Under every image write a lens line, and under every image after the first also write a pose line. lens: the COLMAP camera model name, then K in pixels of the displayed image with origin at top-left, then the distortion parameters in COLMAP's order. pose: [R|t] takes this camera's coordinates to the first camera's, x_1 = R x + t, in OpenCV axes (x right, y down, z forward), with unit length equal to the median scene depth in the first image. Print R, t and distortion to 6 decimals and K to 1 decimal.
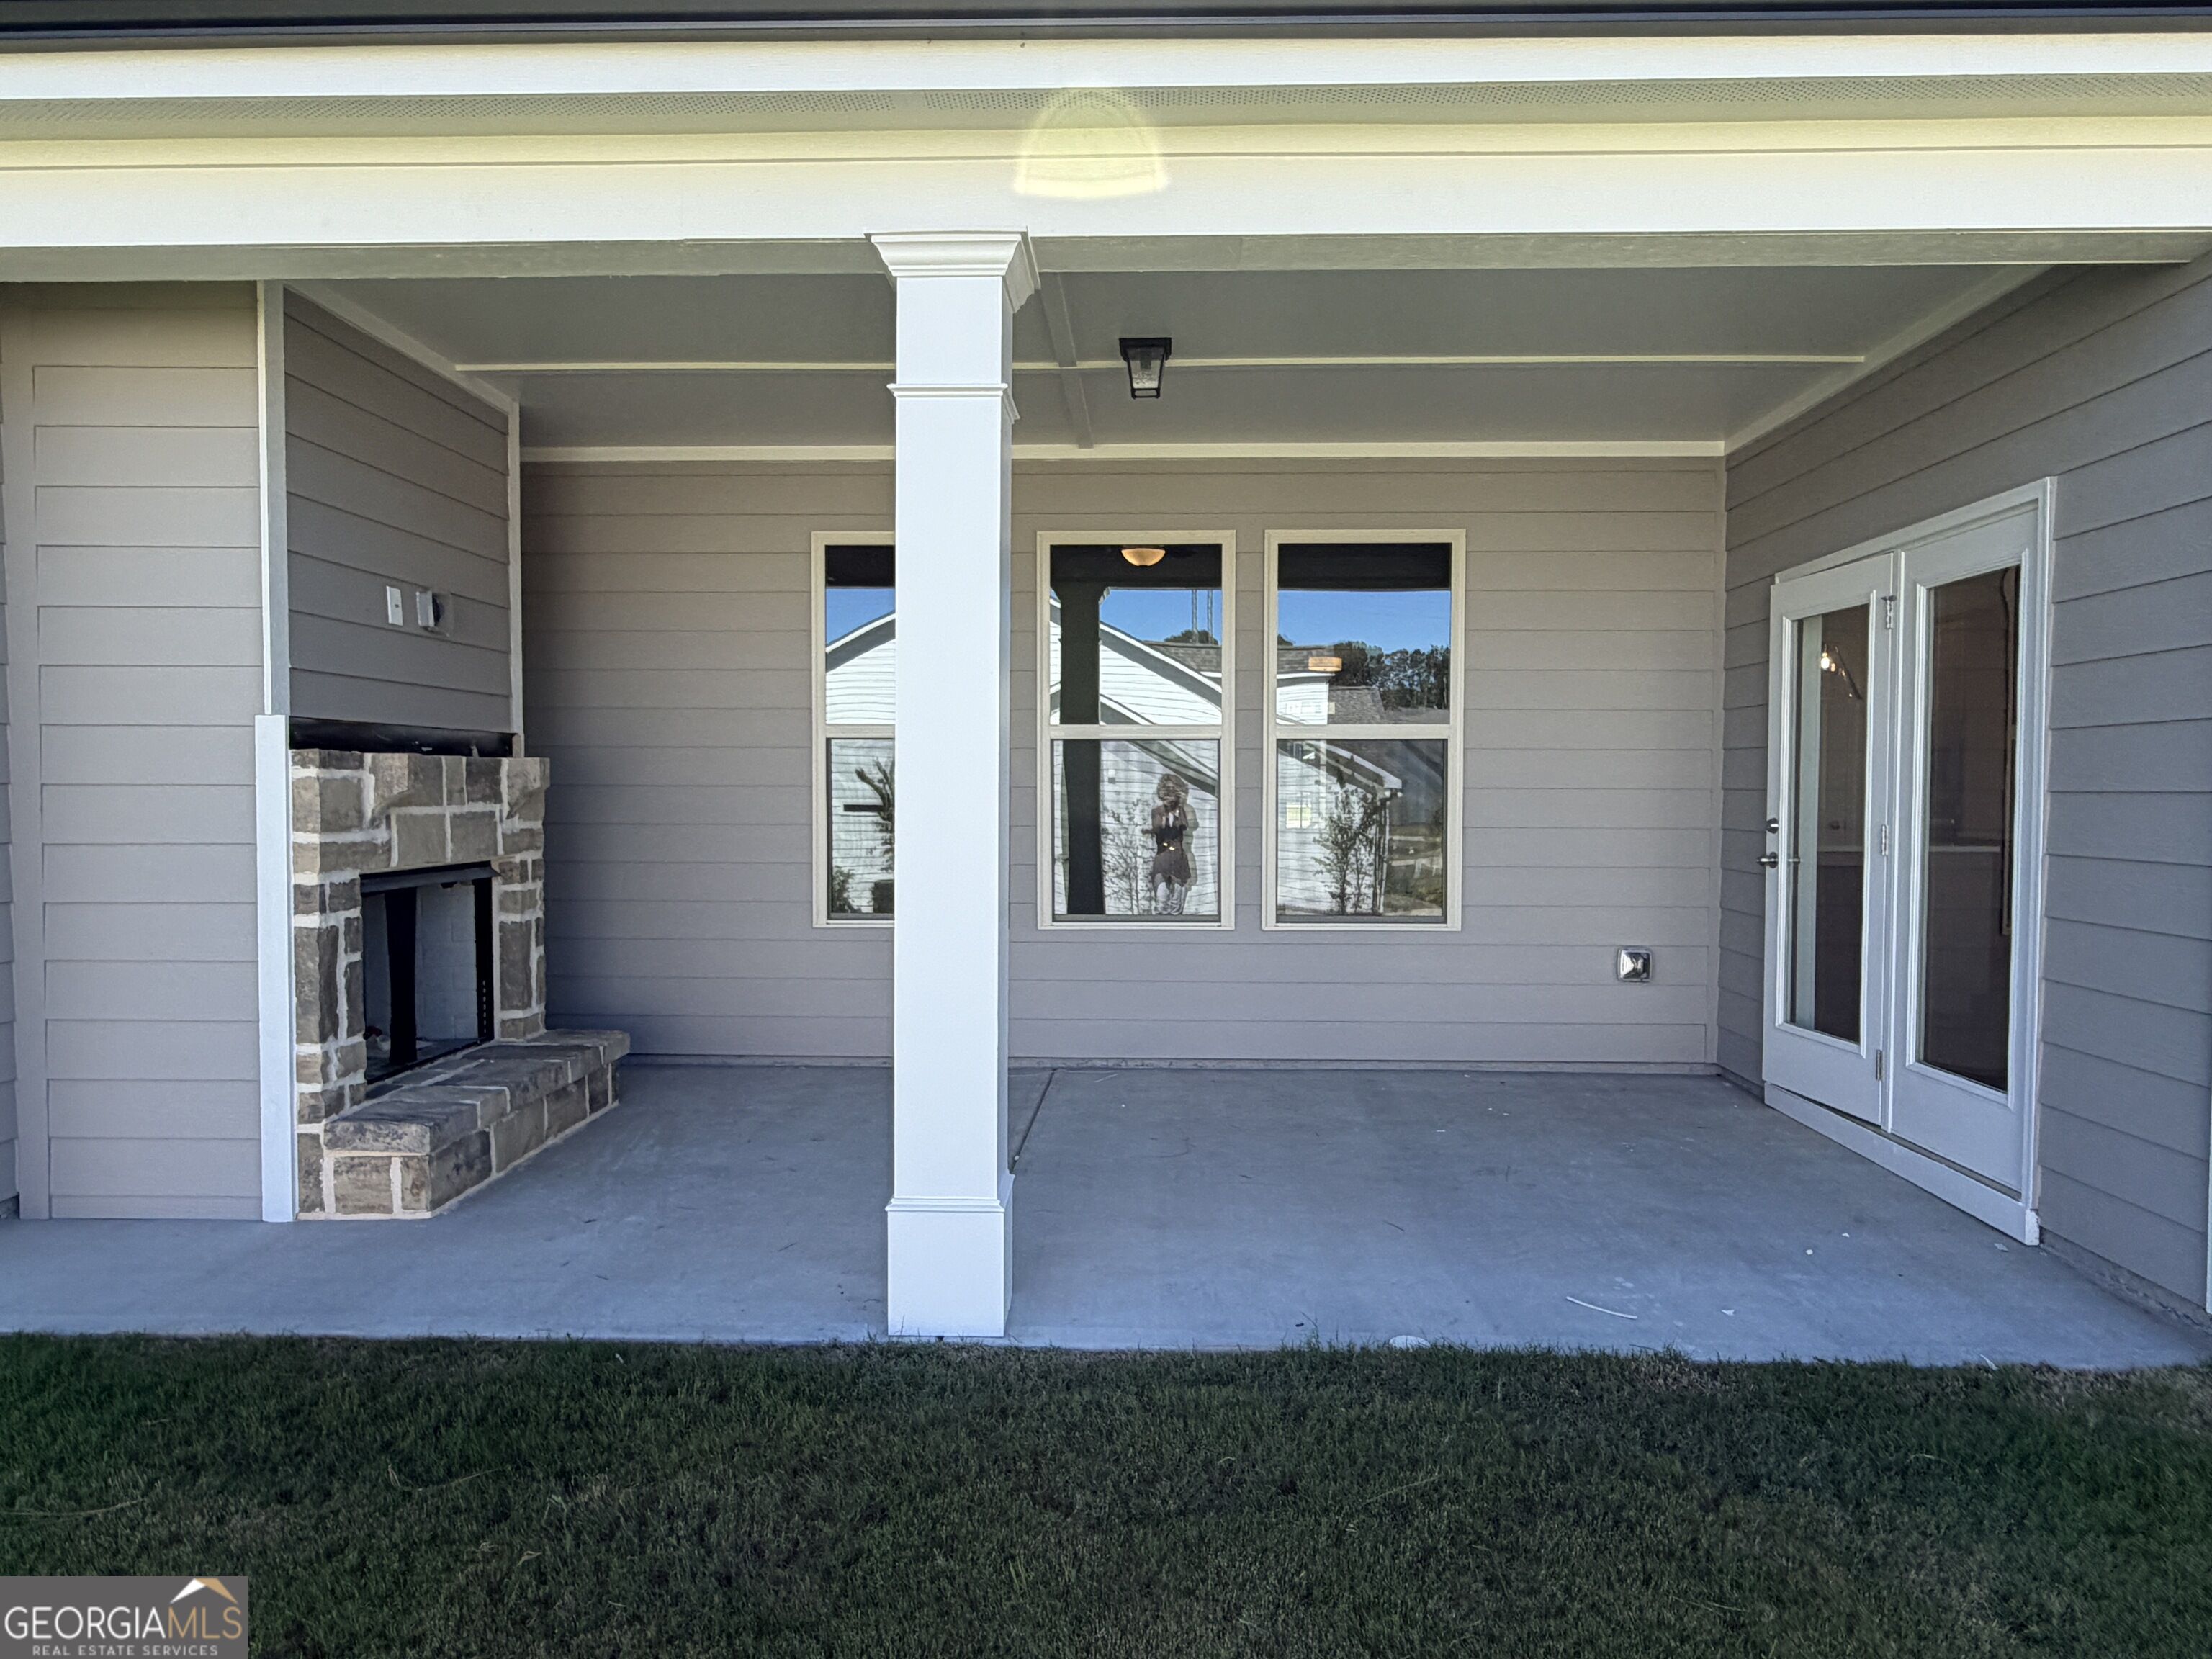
lens RADIAL K [[1435.3, 0, 1106.0], [0, 1435.3, 829.5], [0, 0, 1]] dist [-0.005794, -0.004471]
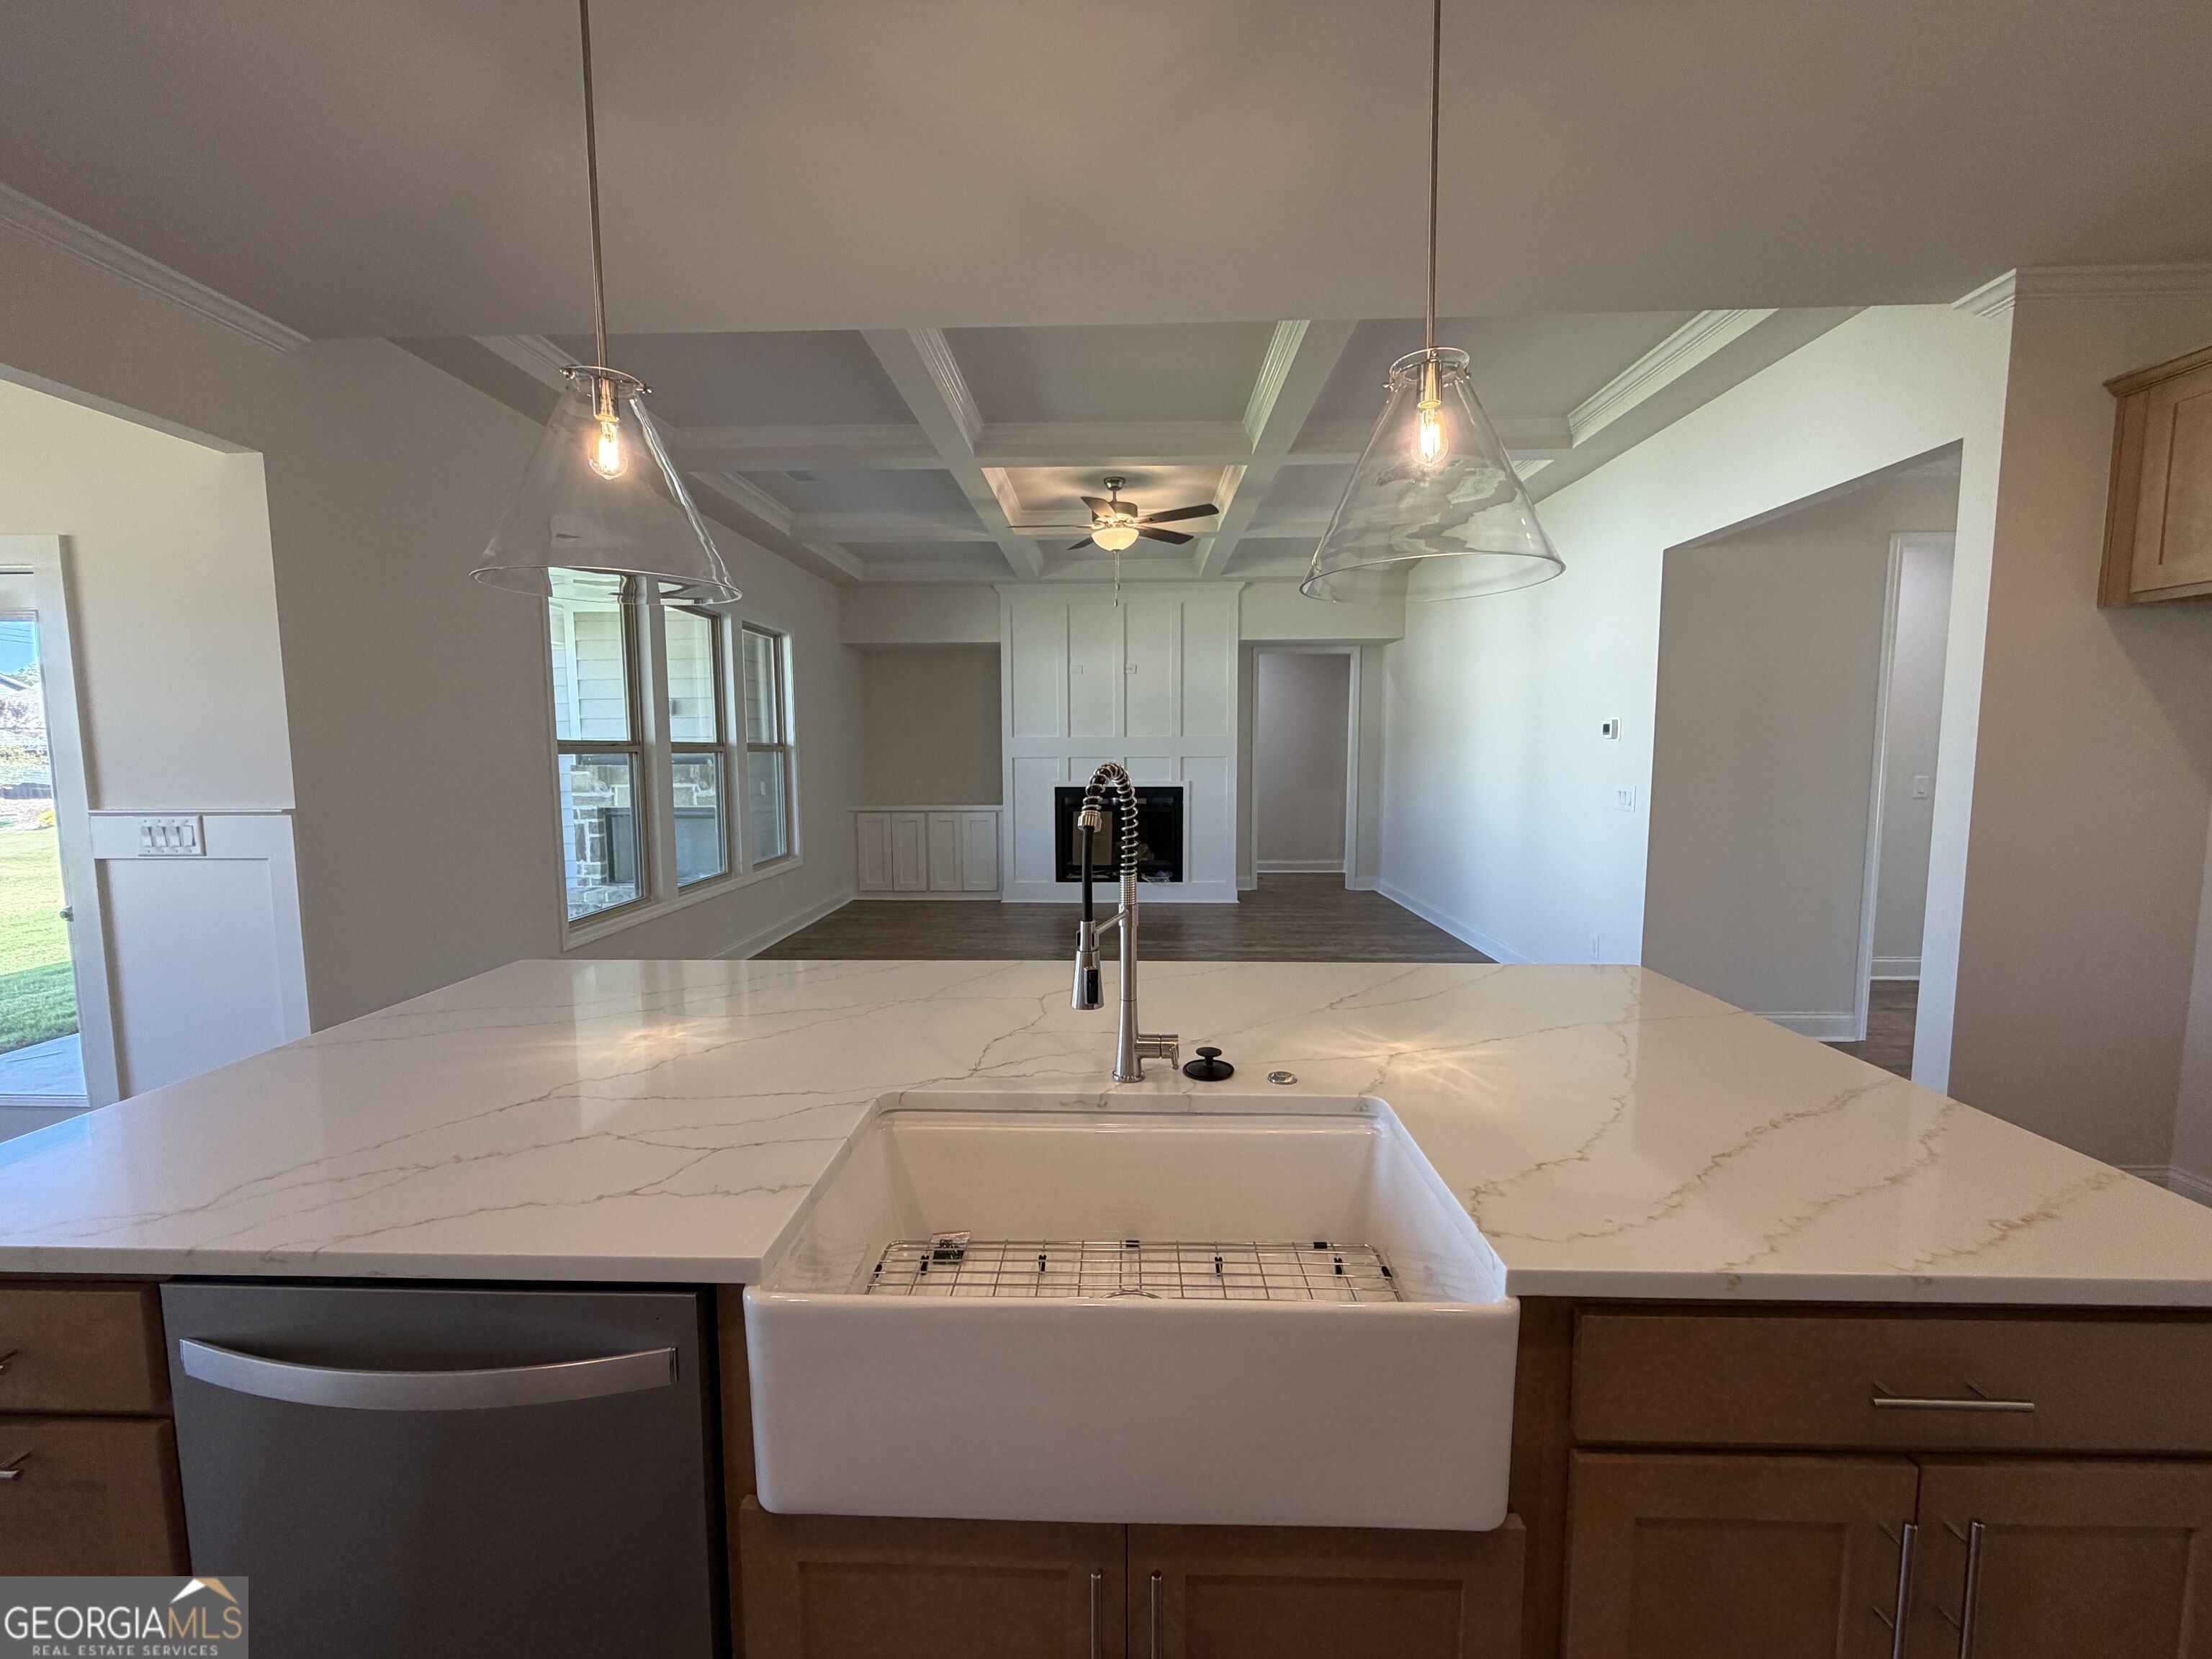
lens RADIAL K [[879.6, 0, 1095.2], [0, 879.6, 828.4], [0, 0, 1]] dist [0.008303, -0.004221]
pose [[0.002322, 0.087531, -0.996159, 1.287510], [-0.024433, 0.995869, 0.087448, -0.109310], [0.999699, 0.024136, 0.004451, 2.040974]]
